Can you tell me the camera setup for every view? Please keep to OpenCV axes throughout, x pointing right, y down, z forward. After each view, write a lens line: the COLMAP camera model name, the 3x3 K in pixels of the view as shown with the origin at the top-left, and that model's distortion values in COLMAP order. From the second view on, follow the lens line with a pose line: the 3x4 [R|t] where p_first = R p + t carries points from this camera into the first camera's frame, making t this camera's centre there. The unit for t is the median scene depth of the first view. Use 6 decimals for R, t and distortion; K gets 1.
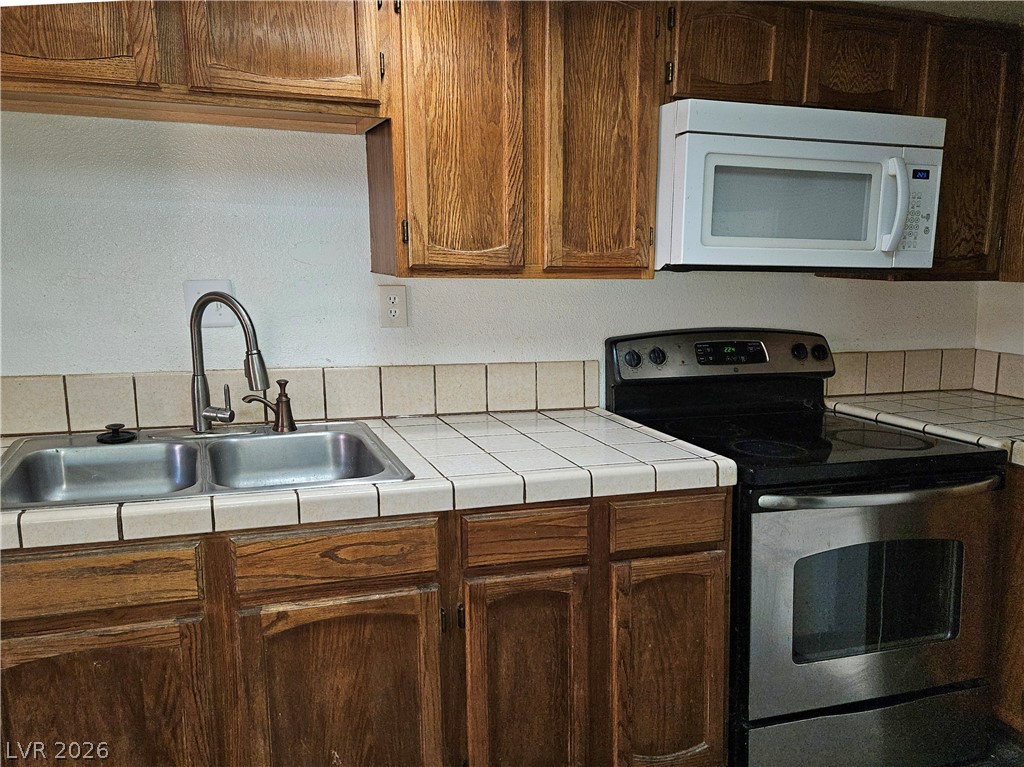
lens RADIAL K [[699.4, 0, 512.3], [0, 699.4, 364.6], [0, 0, 1]] dist [0.029042, -0.002803]
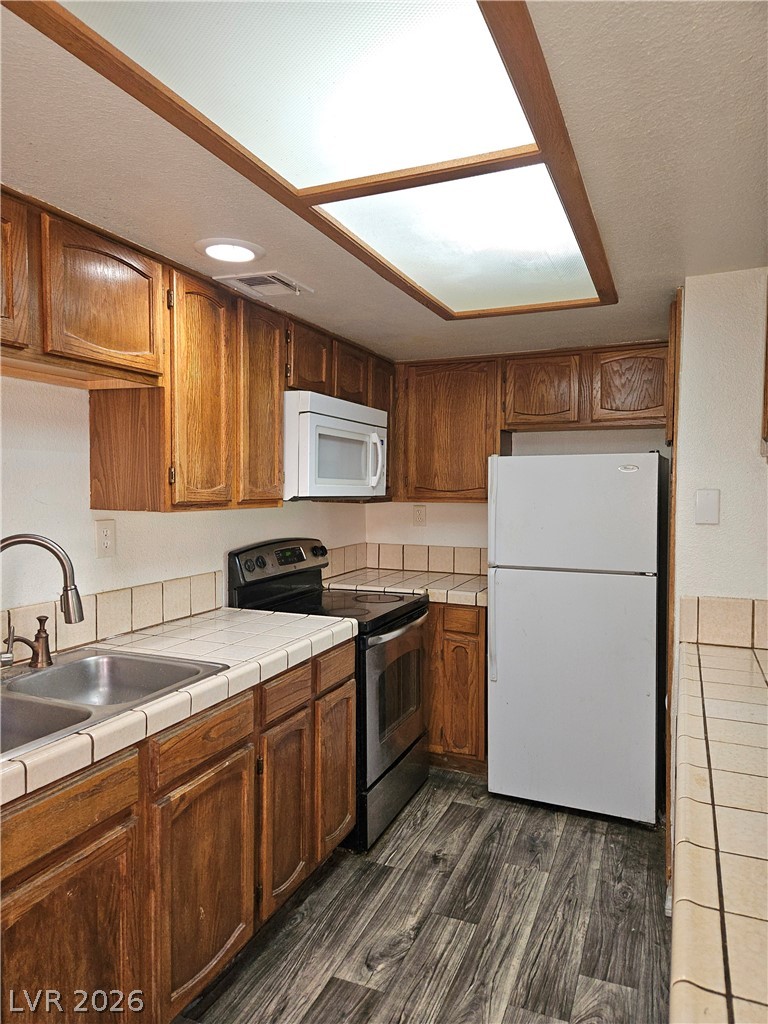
lens RADIAL K [[679.0, 0, 384.0], [0, 679.0, 512.0], [0, 0, 1]] dist [-0.000333, -0.003300]
pose [[0.626870, -0.038239, 0.778185, -0.806948], [0.114368, 0.992492, -0.043360, -0.029198], [-0.770684, 0.116181, 0.626537, -0.033959]]
